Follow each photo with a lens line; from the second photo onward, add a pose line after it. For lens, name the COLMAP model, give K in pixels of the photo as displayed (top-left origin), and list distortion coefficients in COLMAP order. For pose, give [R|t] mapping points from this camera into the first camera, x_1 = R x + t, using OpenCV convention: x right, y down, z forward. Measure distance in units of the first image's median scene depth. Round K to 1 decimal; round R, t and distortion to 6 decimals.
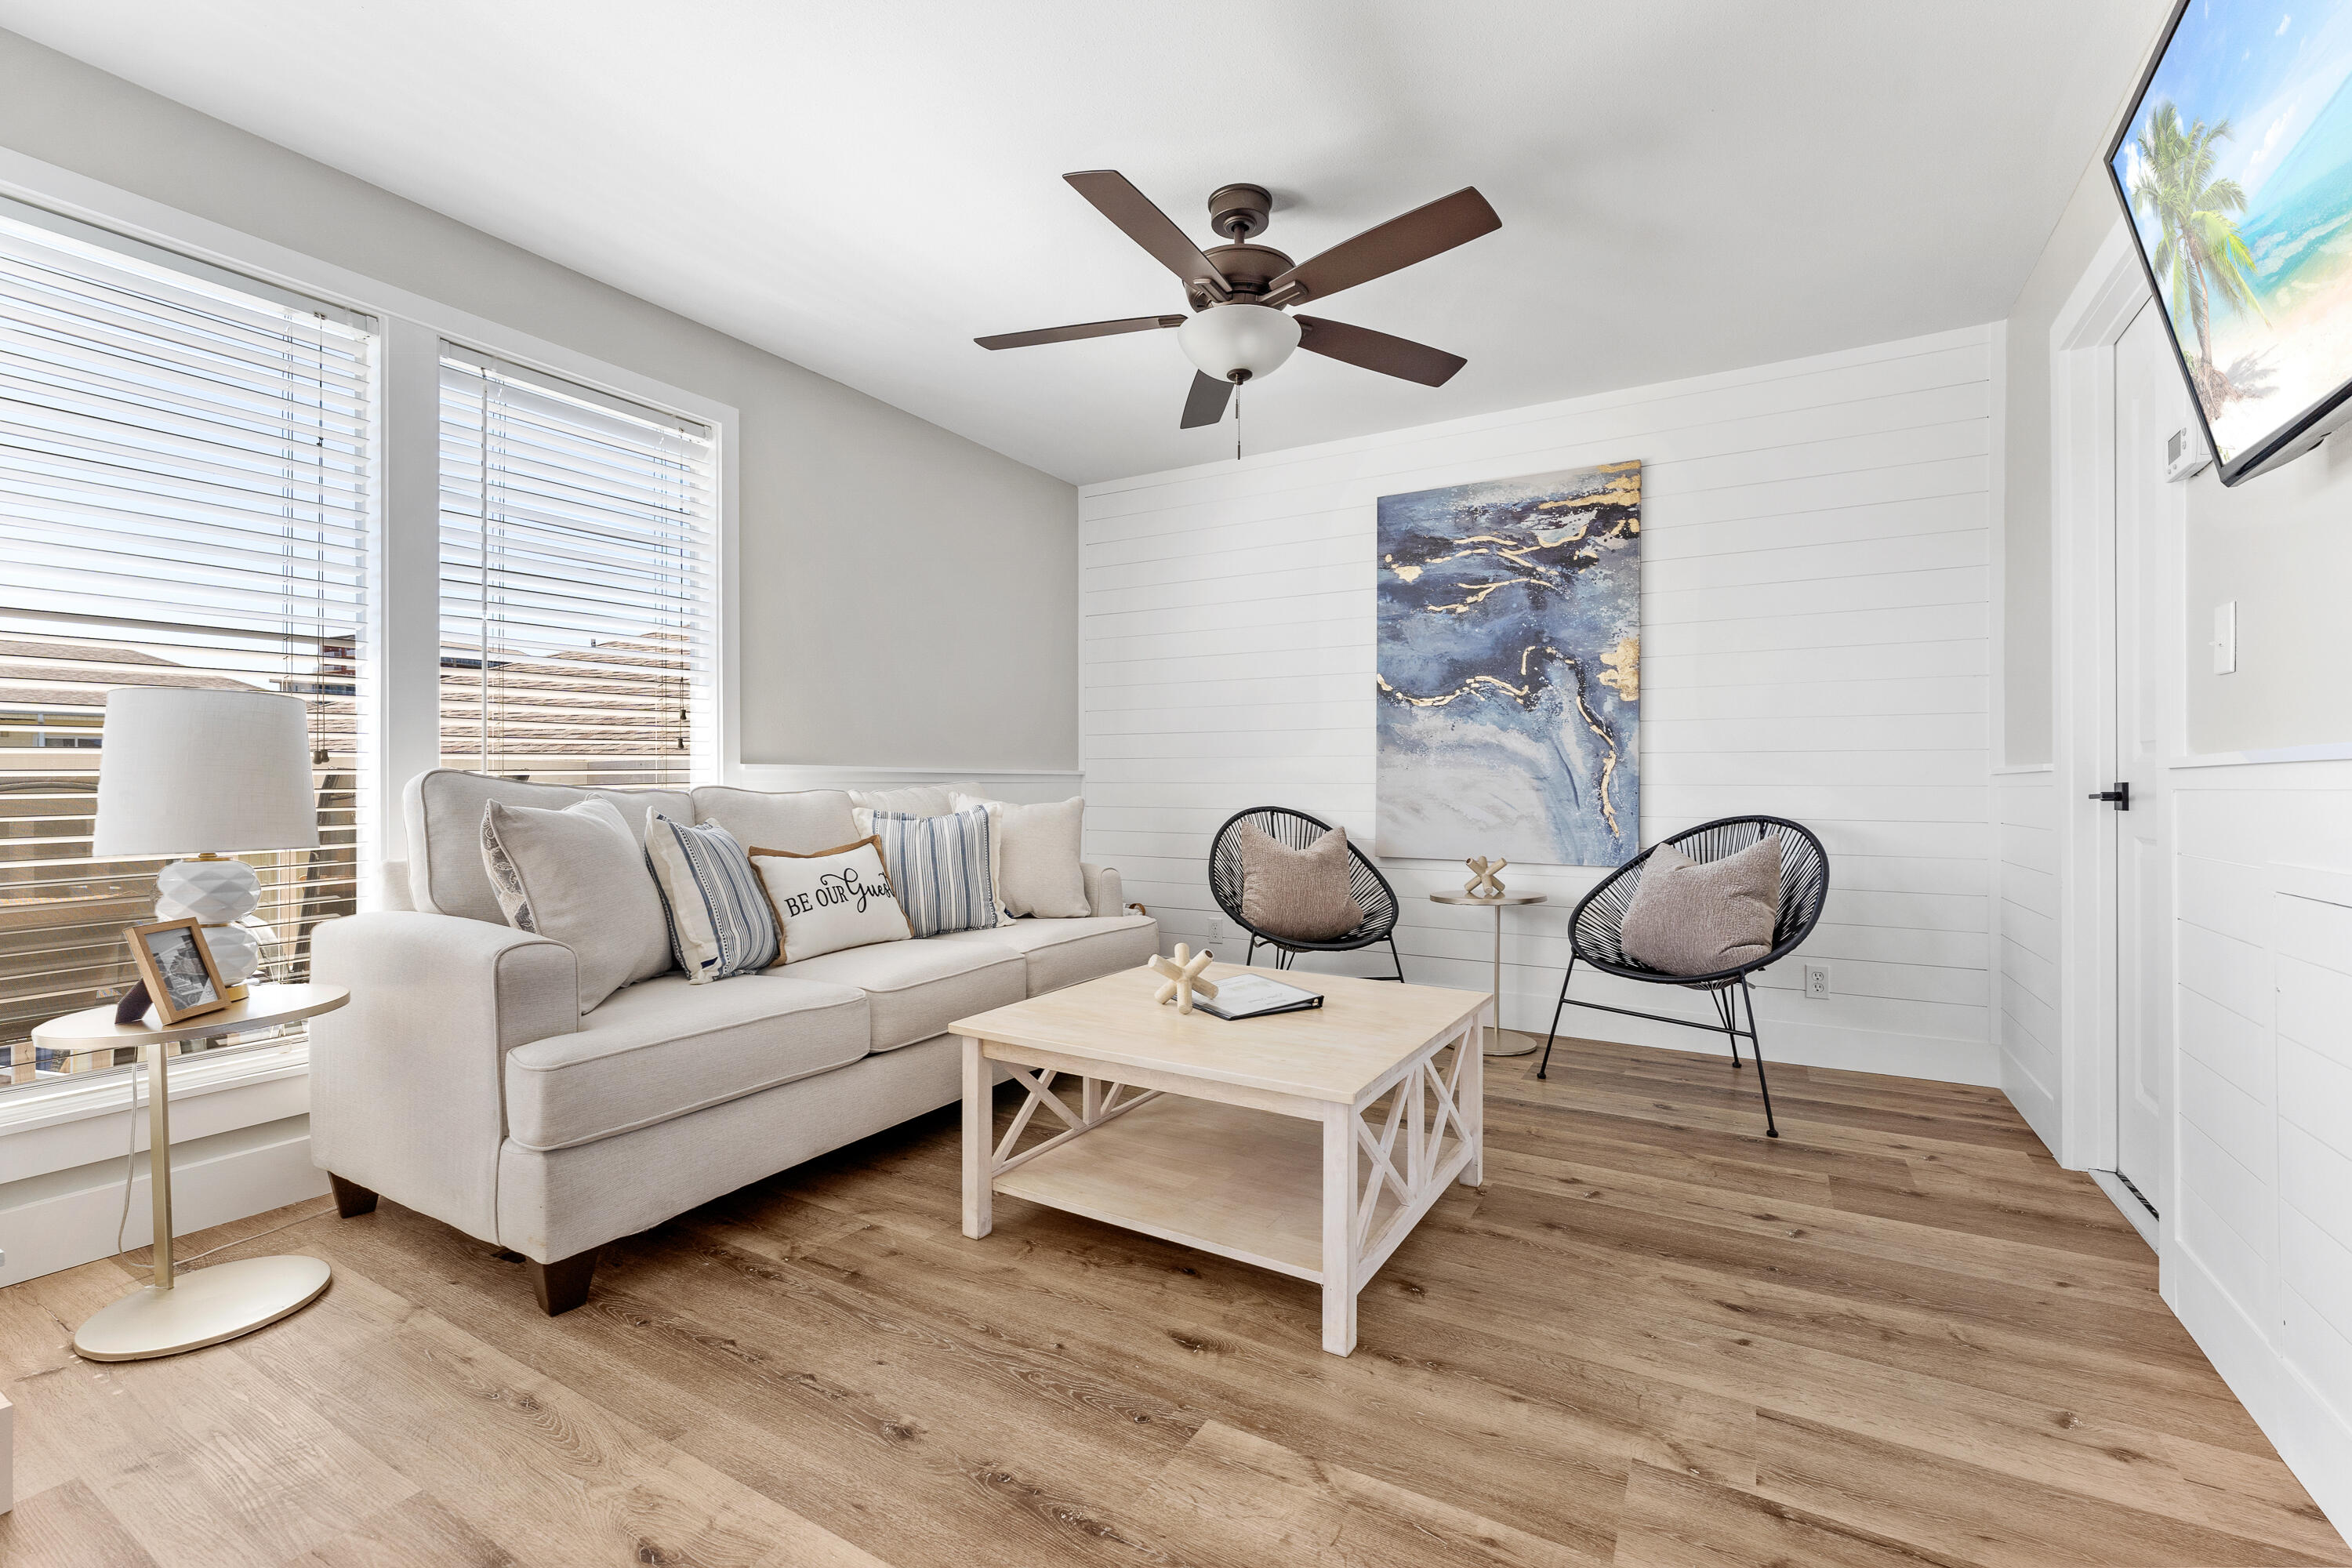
lens RADIAL K [[1008.0, 0, 1185.4], [0, 1008.0, 782.7], [0, 0, 1]] dist [-0.004917, 0.001659]
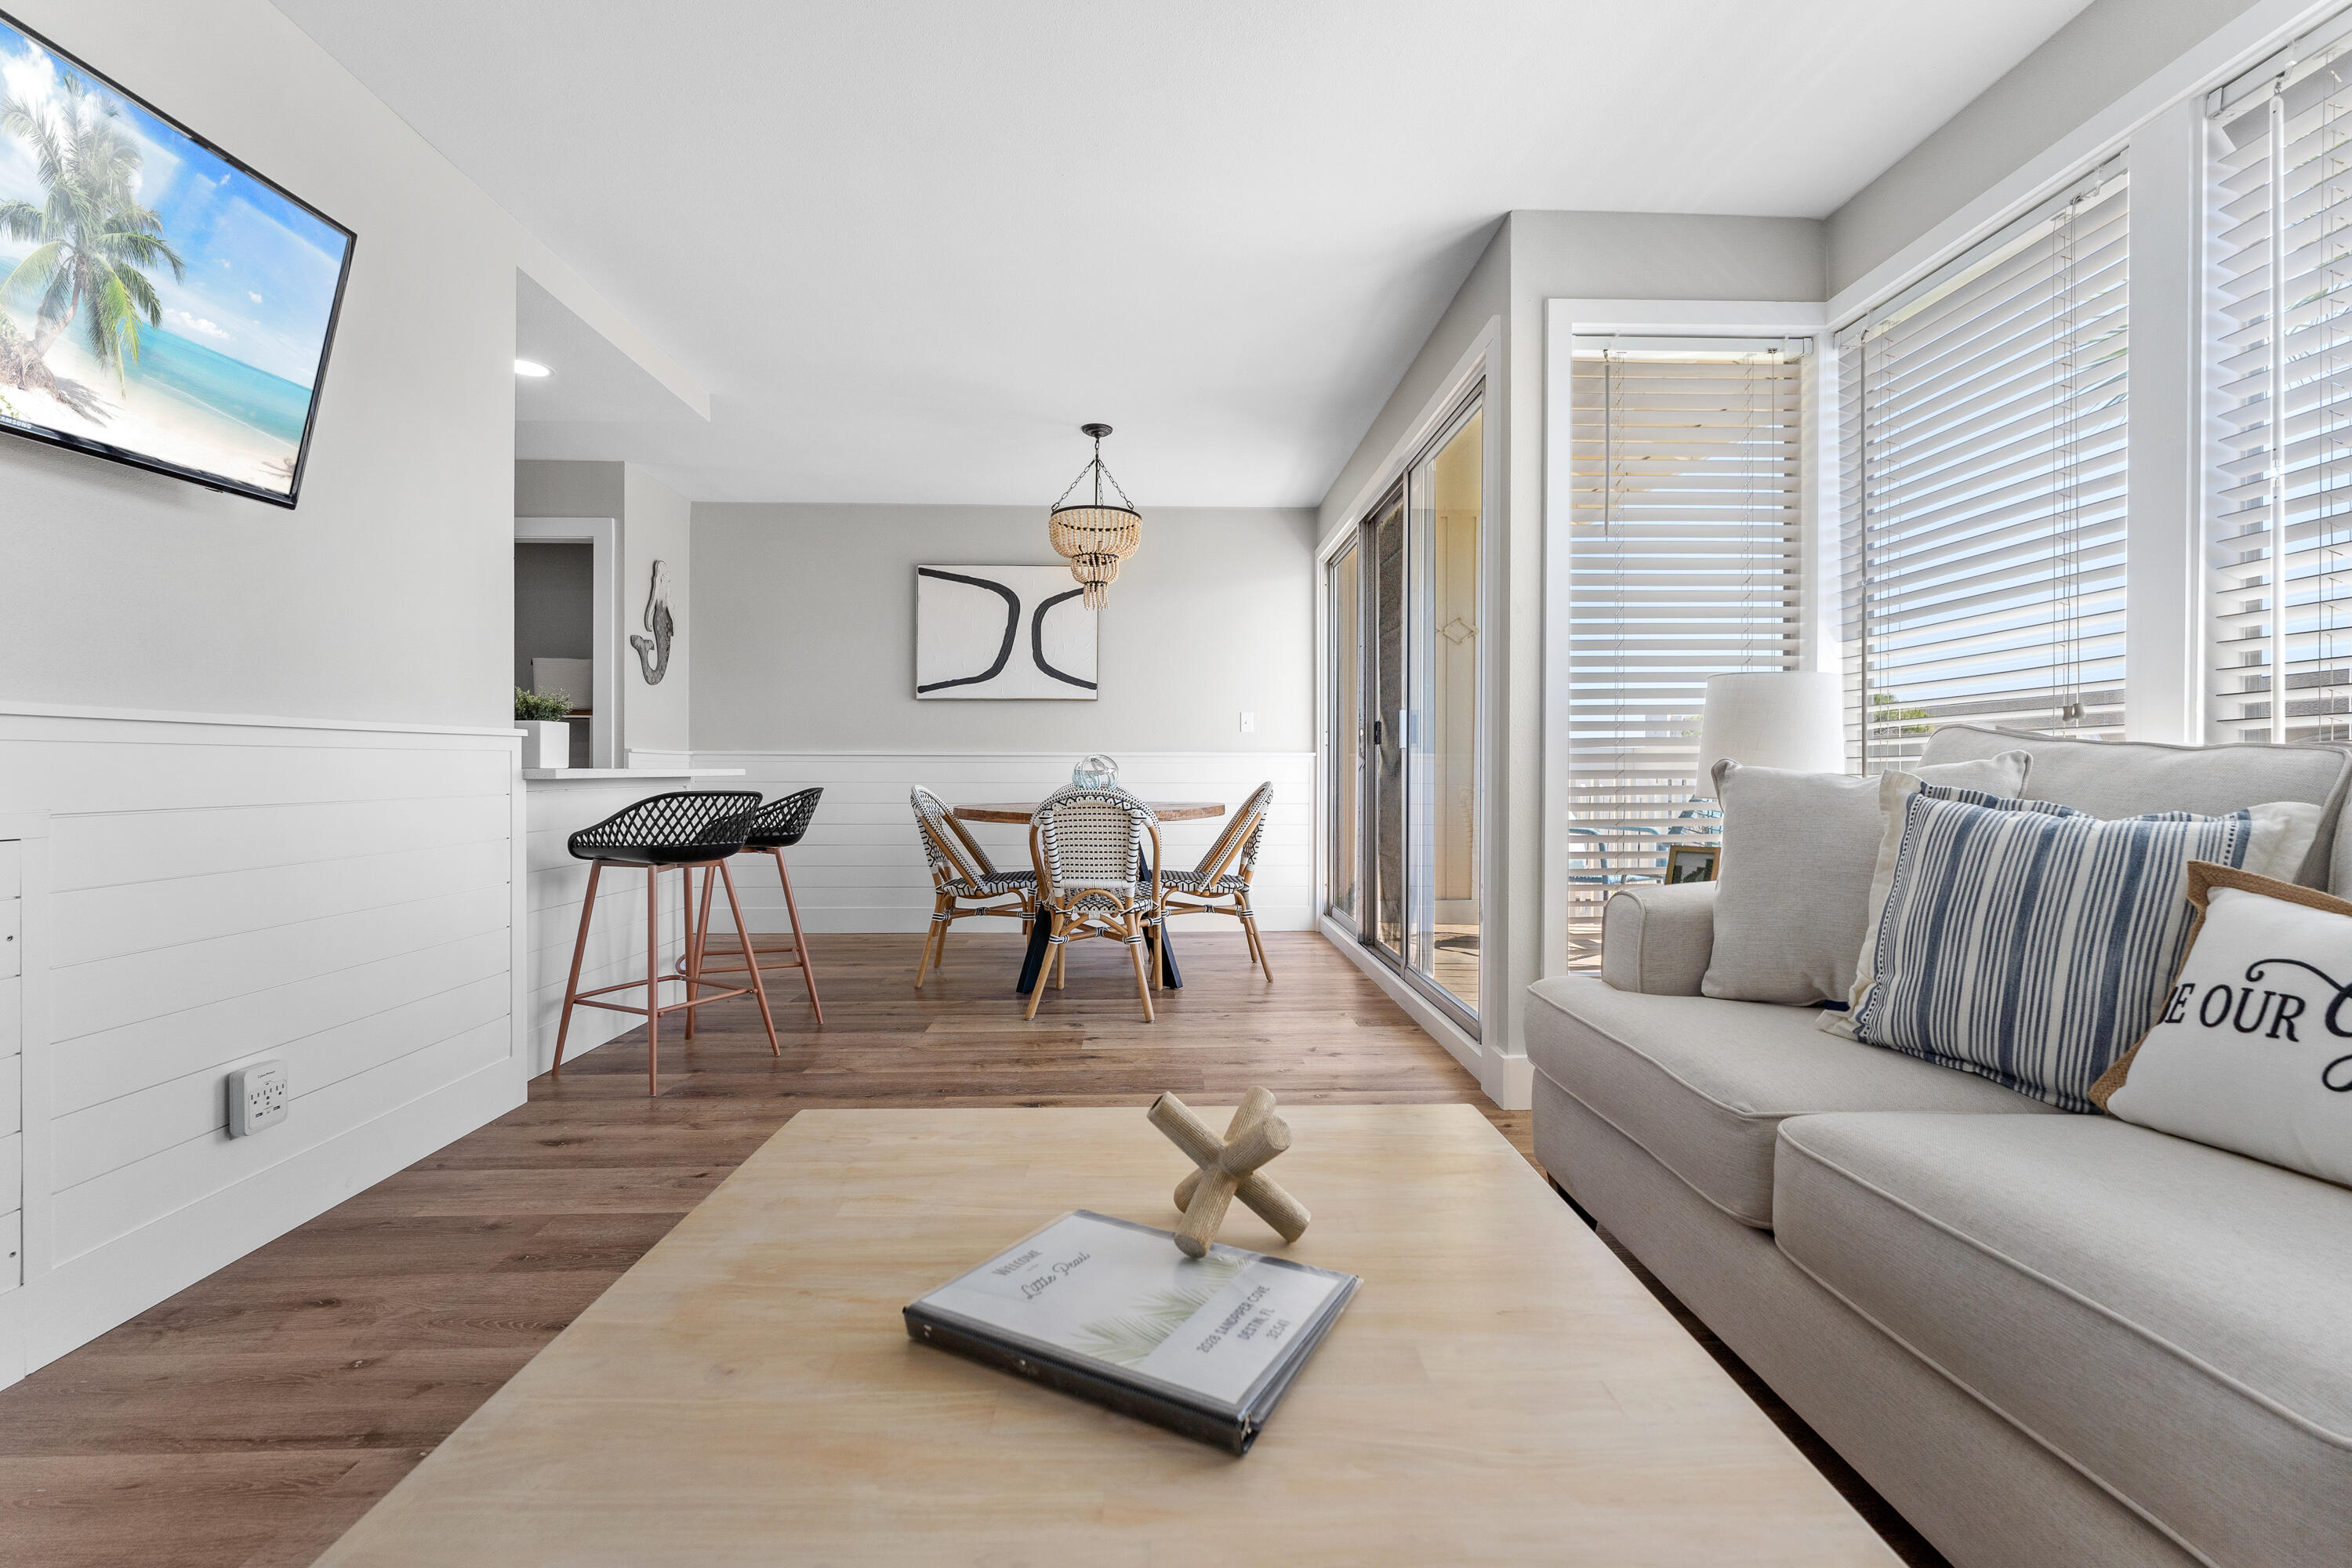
lens RADIAL K [[965.6, 0, 1180.1], [0, 965.6, 770.6], [0, 0, 1]] dist [-0.005982, 0.001040]
pose [[-0.851818, 0.000865, -0.523836, 0.170470], [0.000756, 1.000000, 0.000423, 0.017401], [0.523837, -0.000036, -0.851819, 0.980964]]
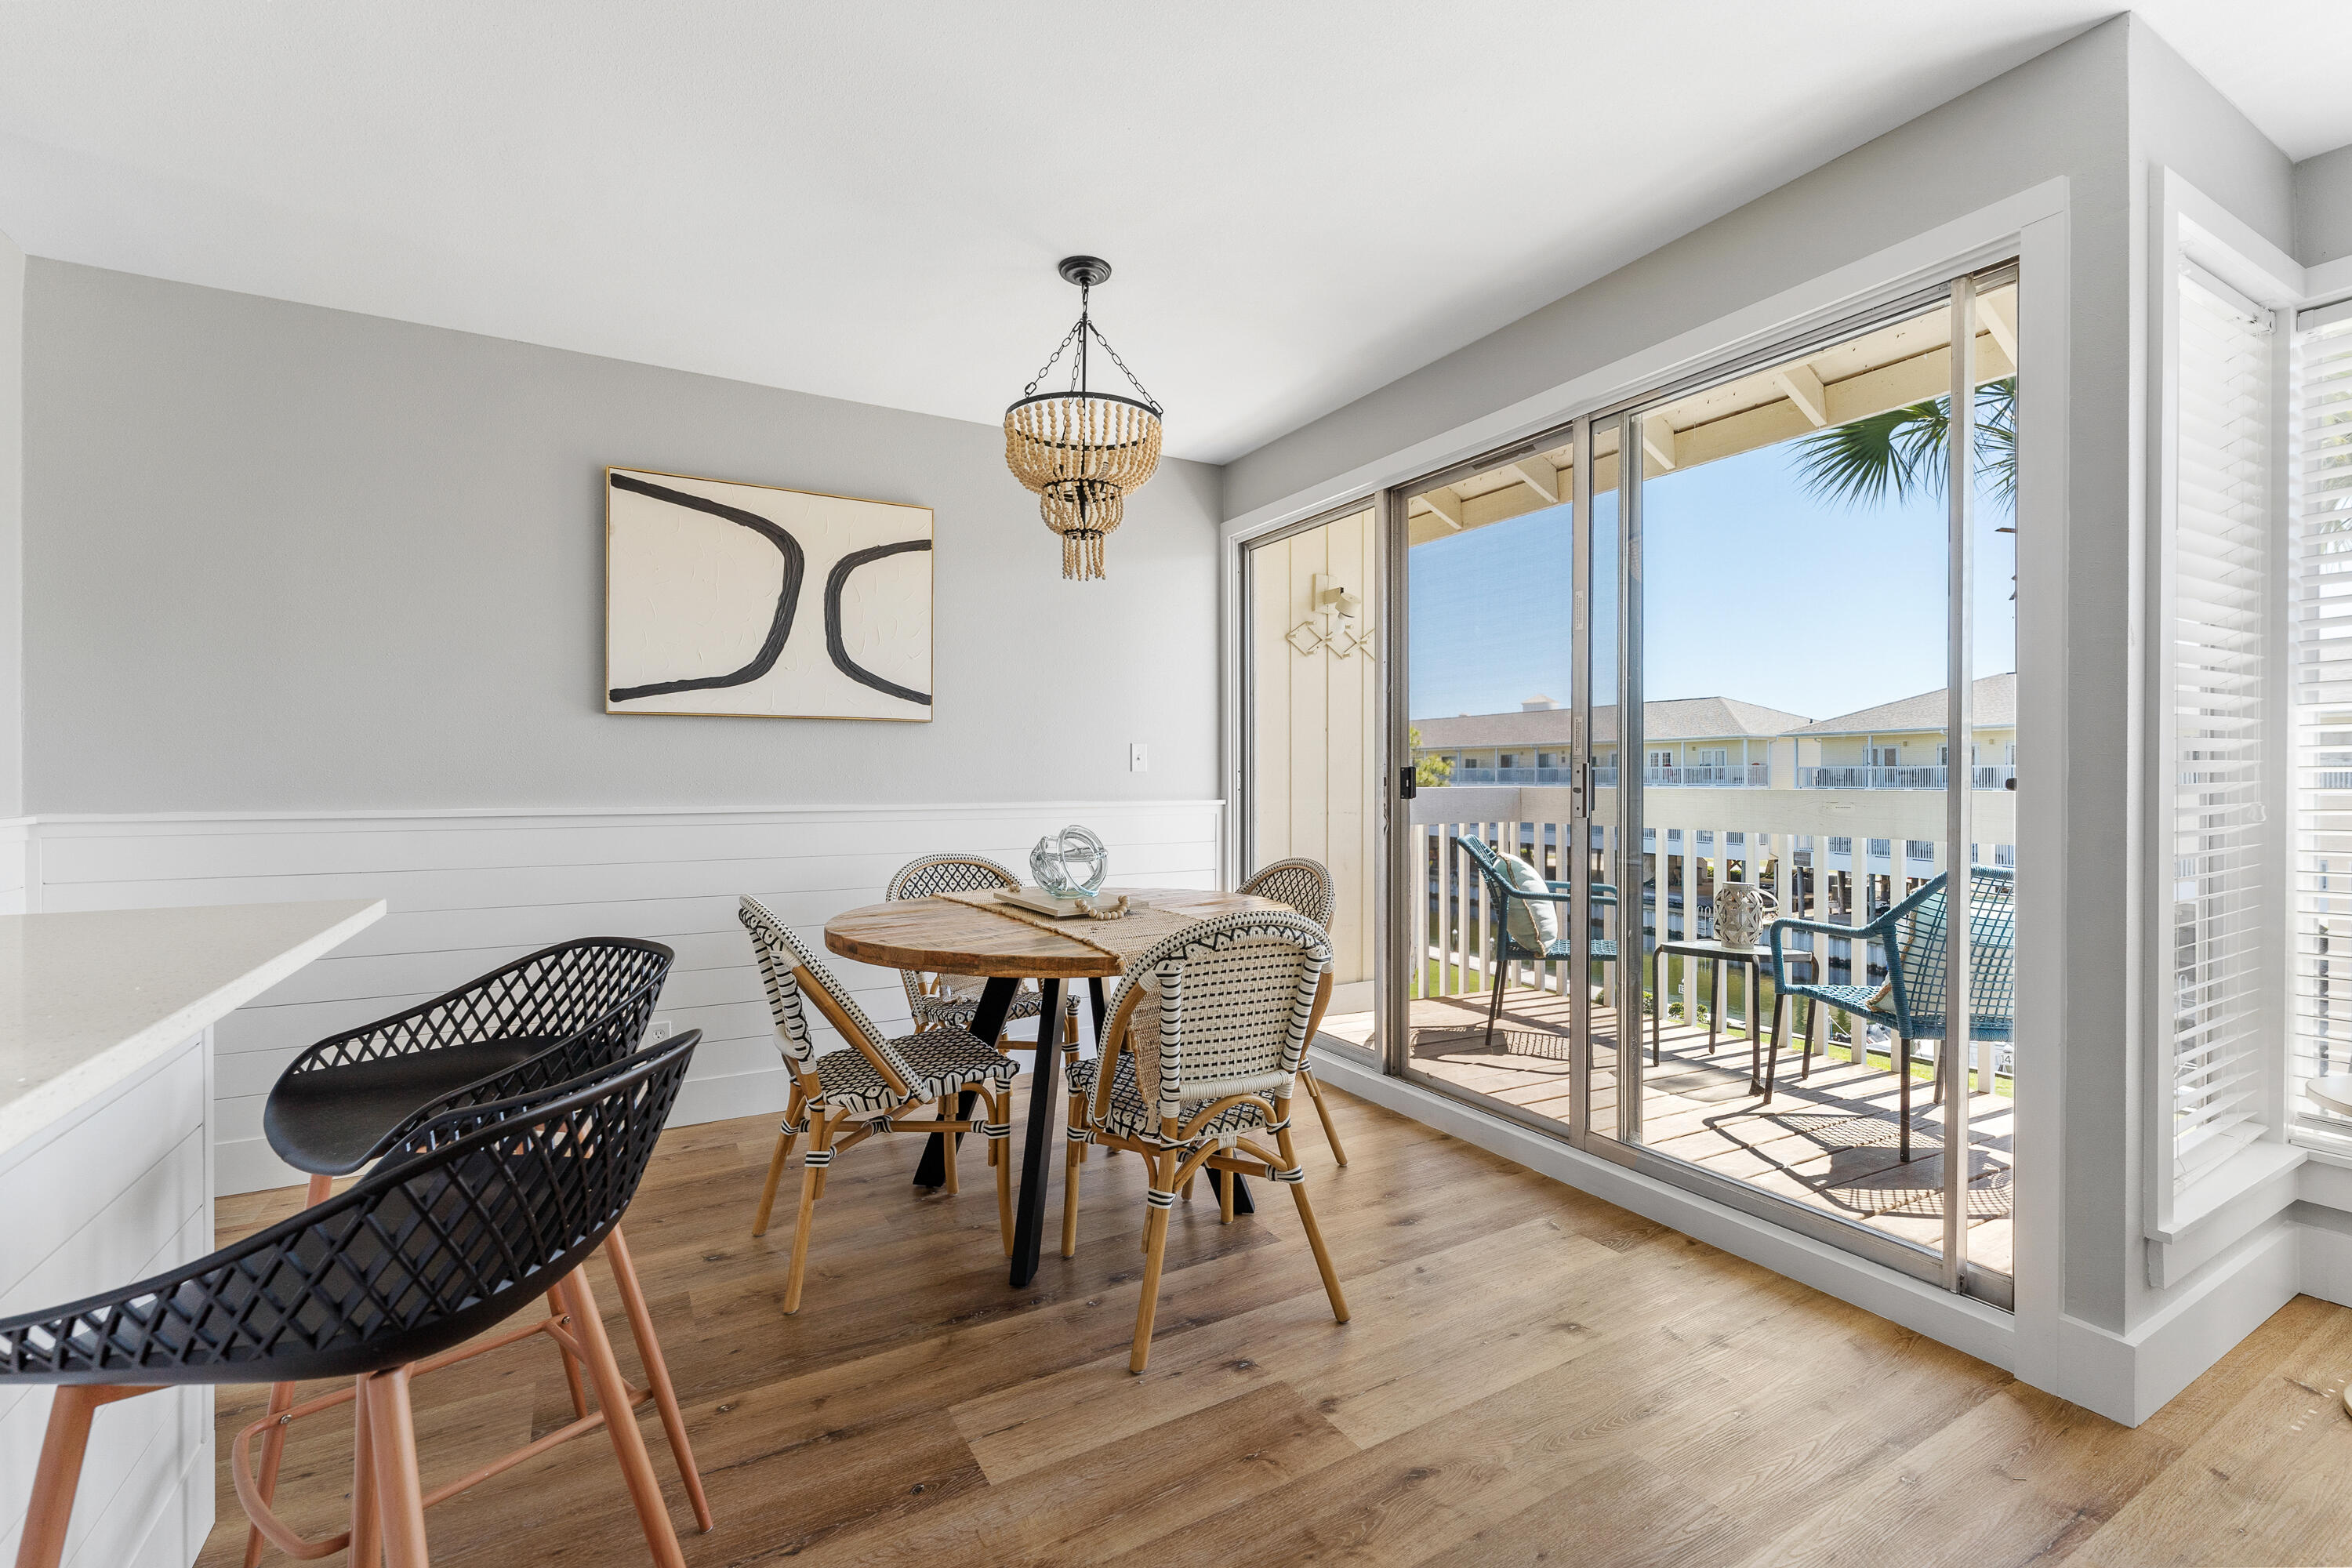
lens RADIAL K [[1008.0, 0, 1194.6], [0, 1008.0, 779.6], [0, 0, 1]] dist [-0.004917, 0.001659]
pose [[-0.508532, 0.005127, -0.861028, 0.228252], [0.002570, 0.999987, 0.004437, -0.047069], [0.861039, 0.000044, -0.508538, 0.260891]]
